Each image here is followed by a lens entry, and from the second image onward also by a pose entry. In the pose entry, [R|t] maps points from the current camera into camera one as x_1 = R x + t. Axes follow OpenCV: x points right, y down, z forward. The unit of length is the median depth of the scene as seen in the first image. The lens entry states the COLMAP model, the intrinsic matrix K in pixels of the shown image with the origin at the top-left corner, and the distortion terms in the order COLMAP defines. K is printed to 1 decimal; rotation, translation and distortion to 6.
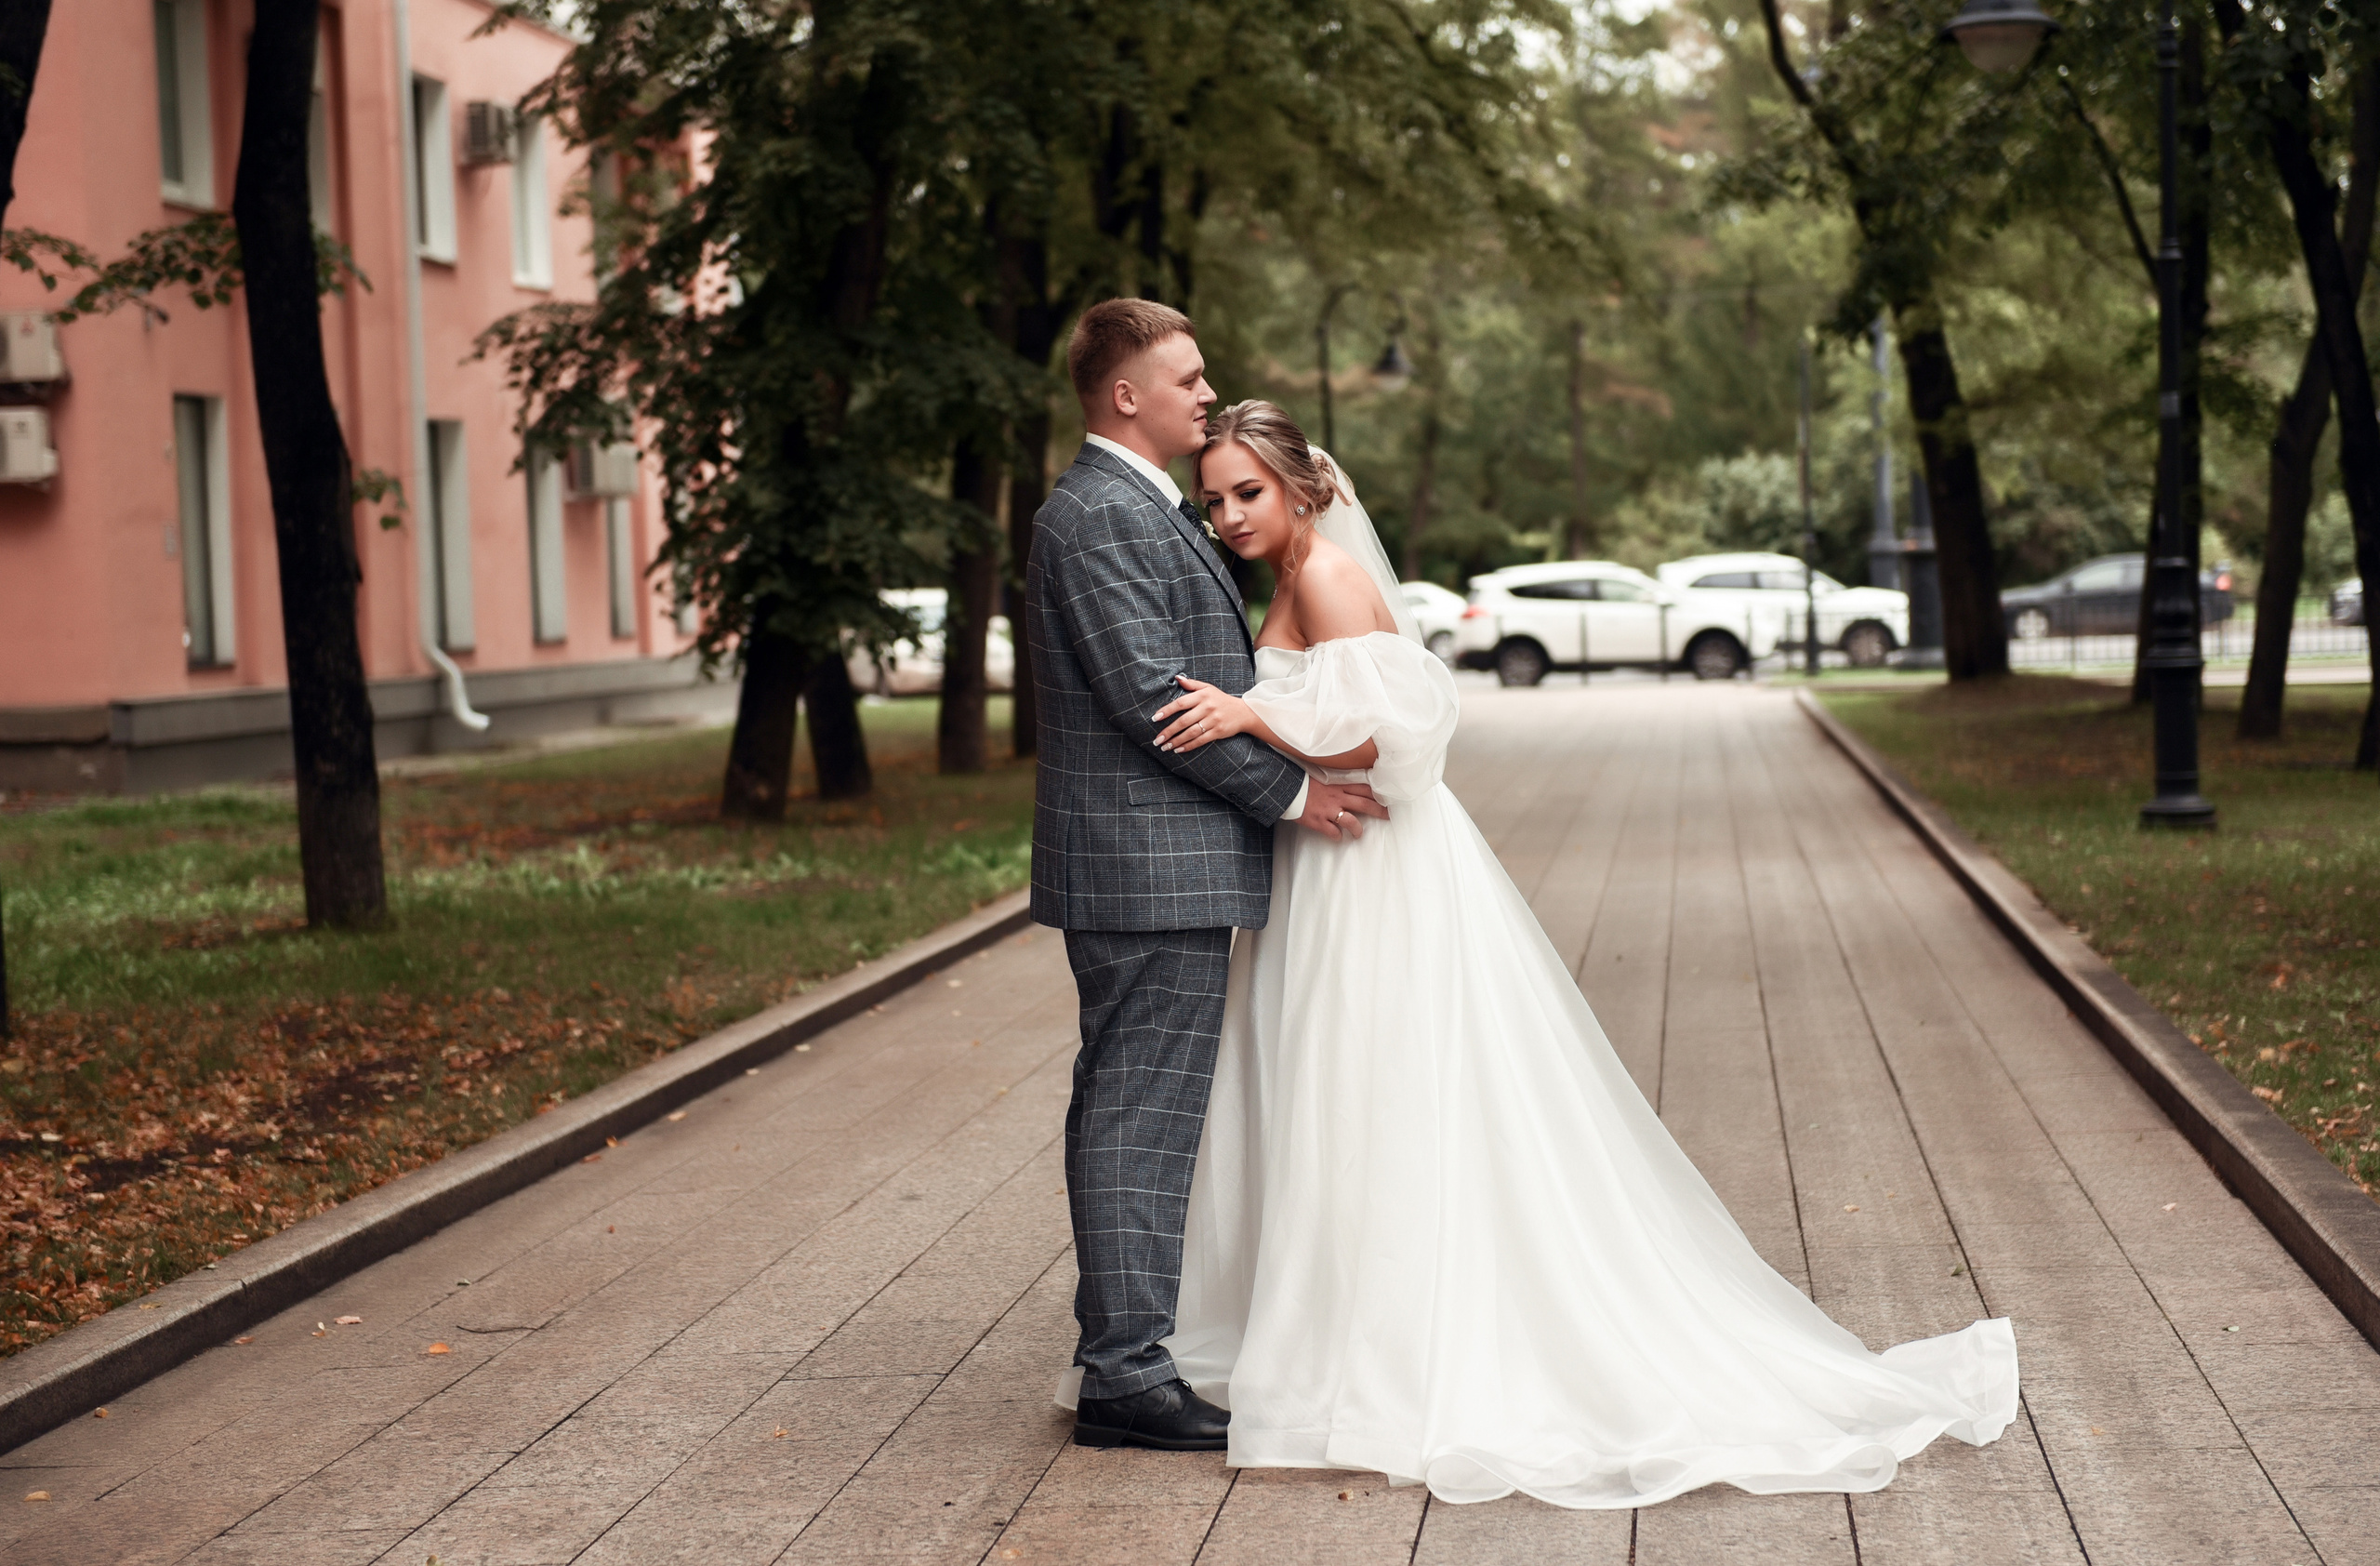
lens RADIAL K [[5040.9, 0, 1190.0], [0, 5040.9, 783.0], [0, 0, 1]] dist [0.002927, -0.151692]
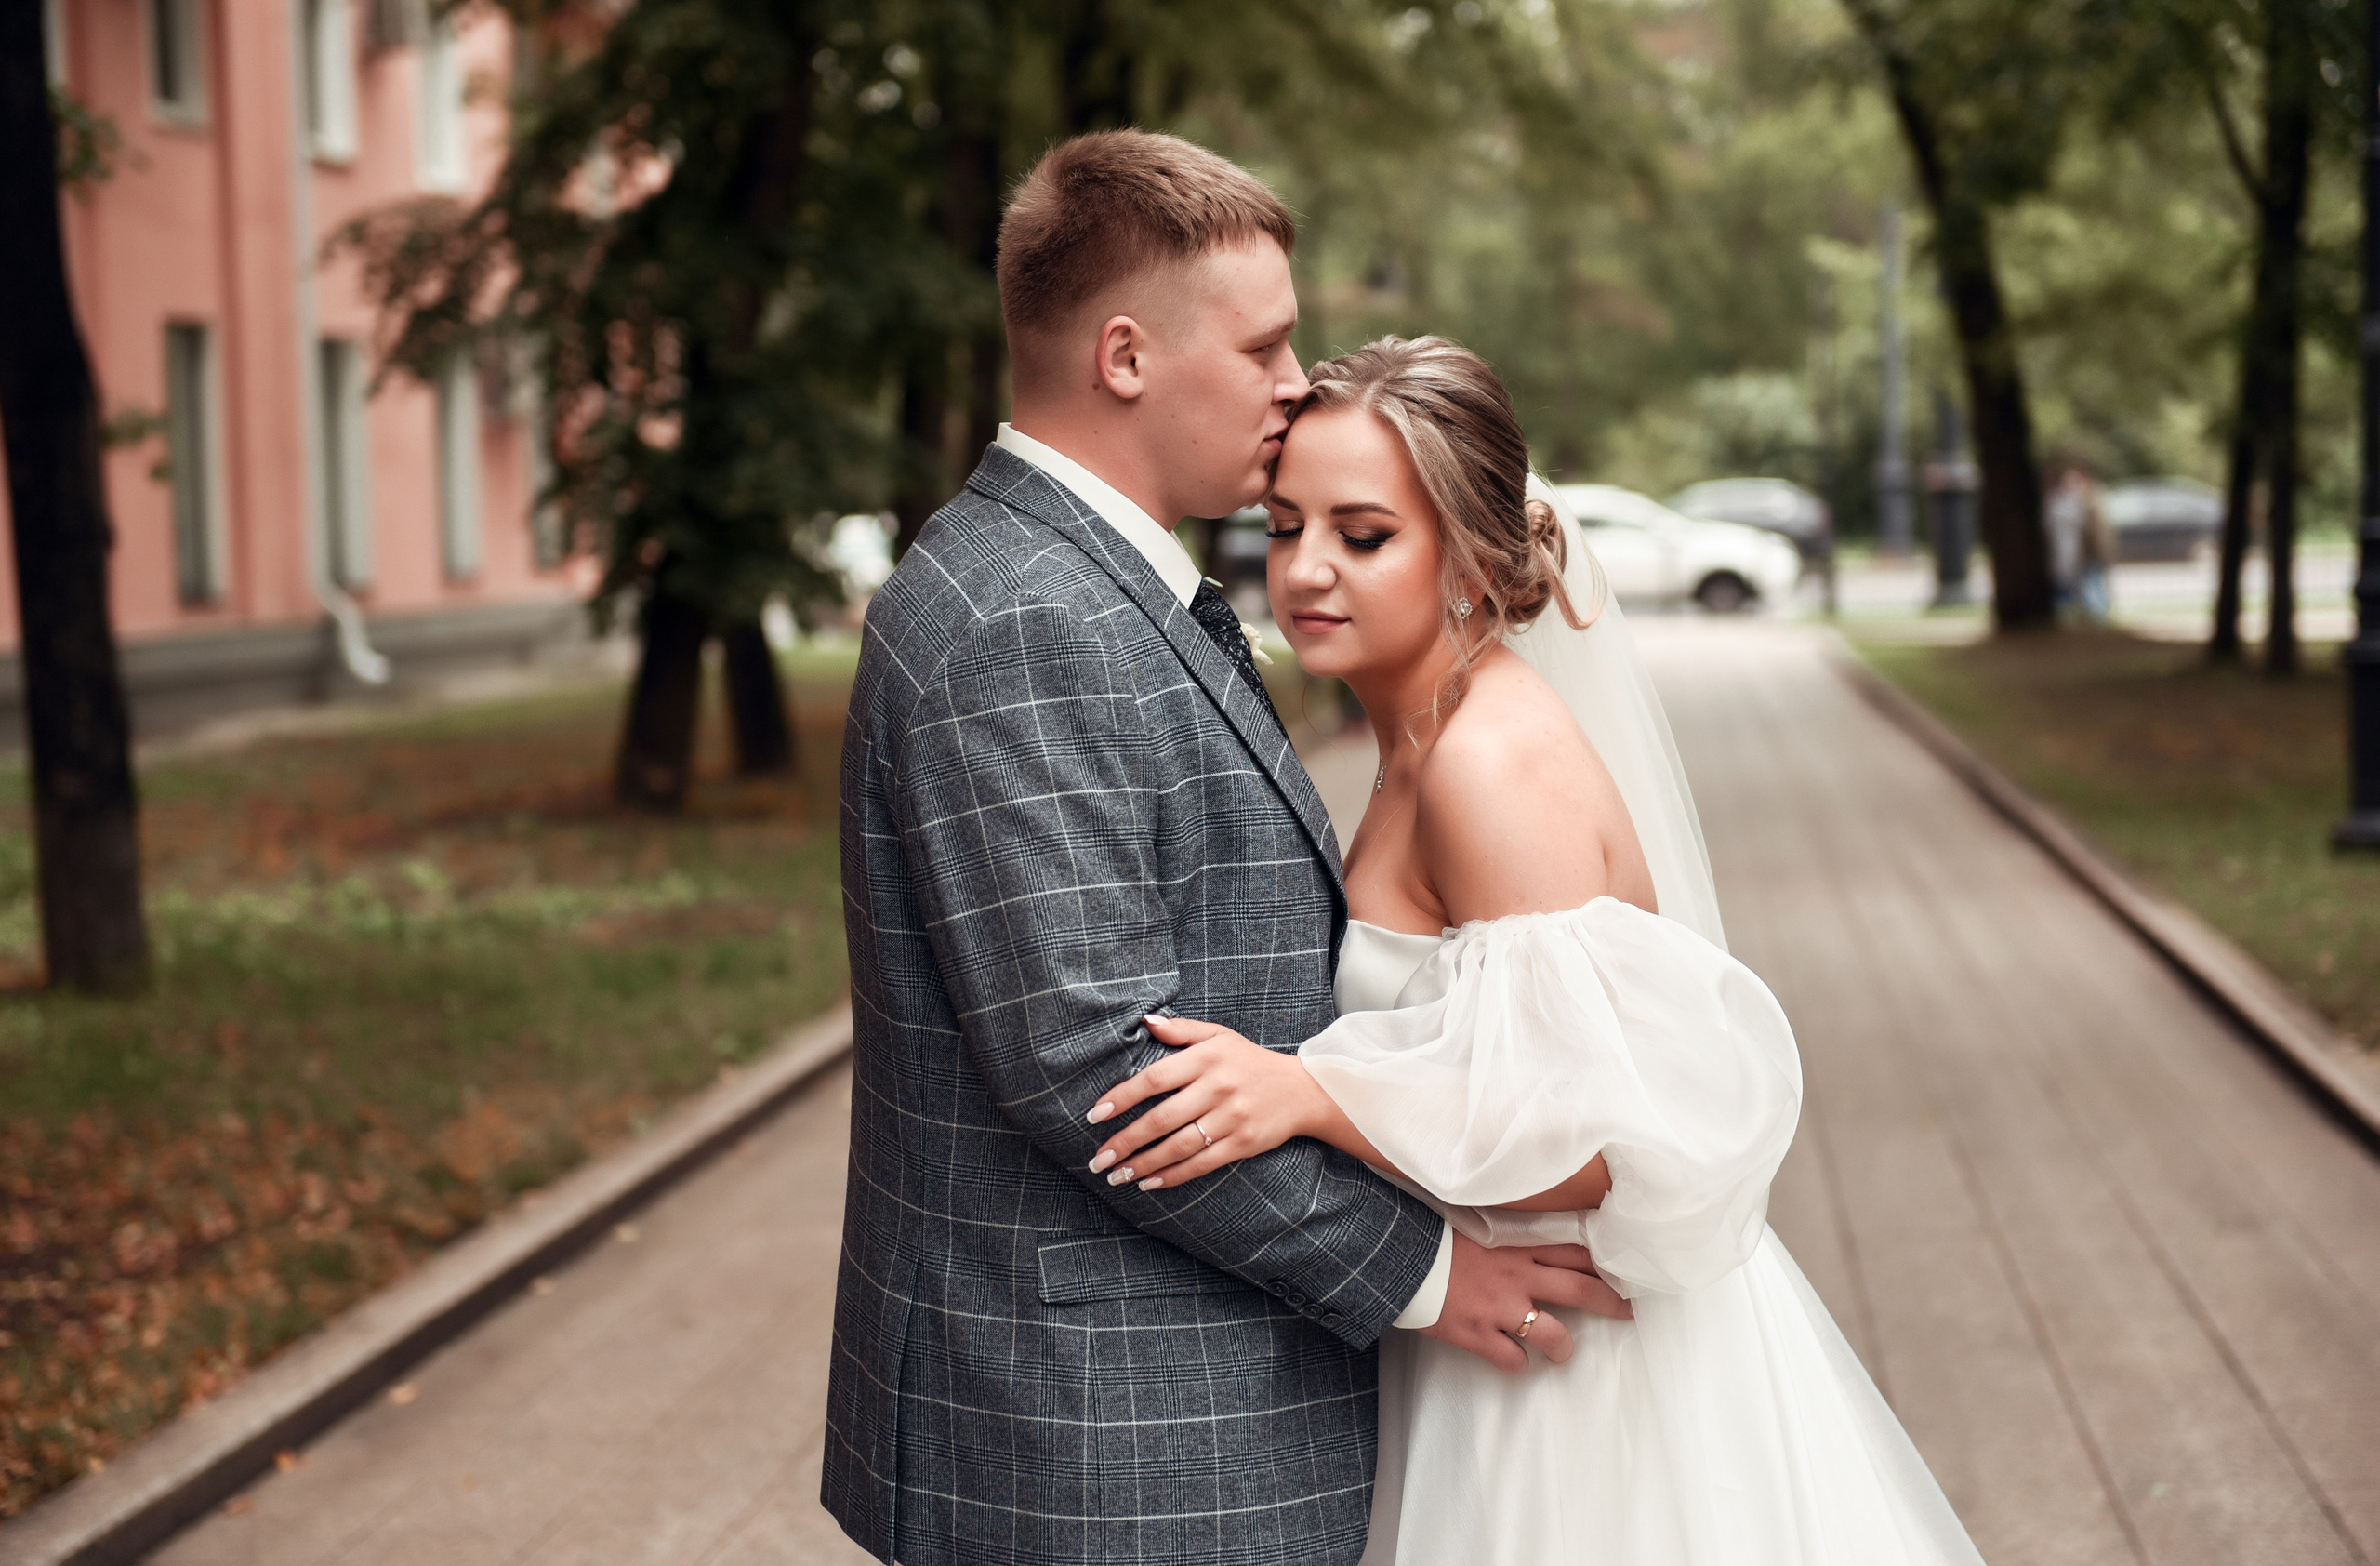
lens RADIAL K [[5040.9, 0, 1190.0], [0, 5040.9, 783.0], [0, 0, 1]] dist [0.002927, -0.151692]
pose [[0.999960, 0.006795, 0.005757, -0.000538], [-0.006893, 0.999830, 0.017124, -0.012804], [-0.005640, -0.017163, 0.999837, 0.151249]]
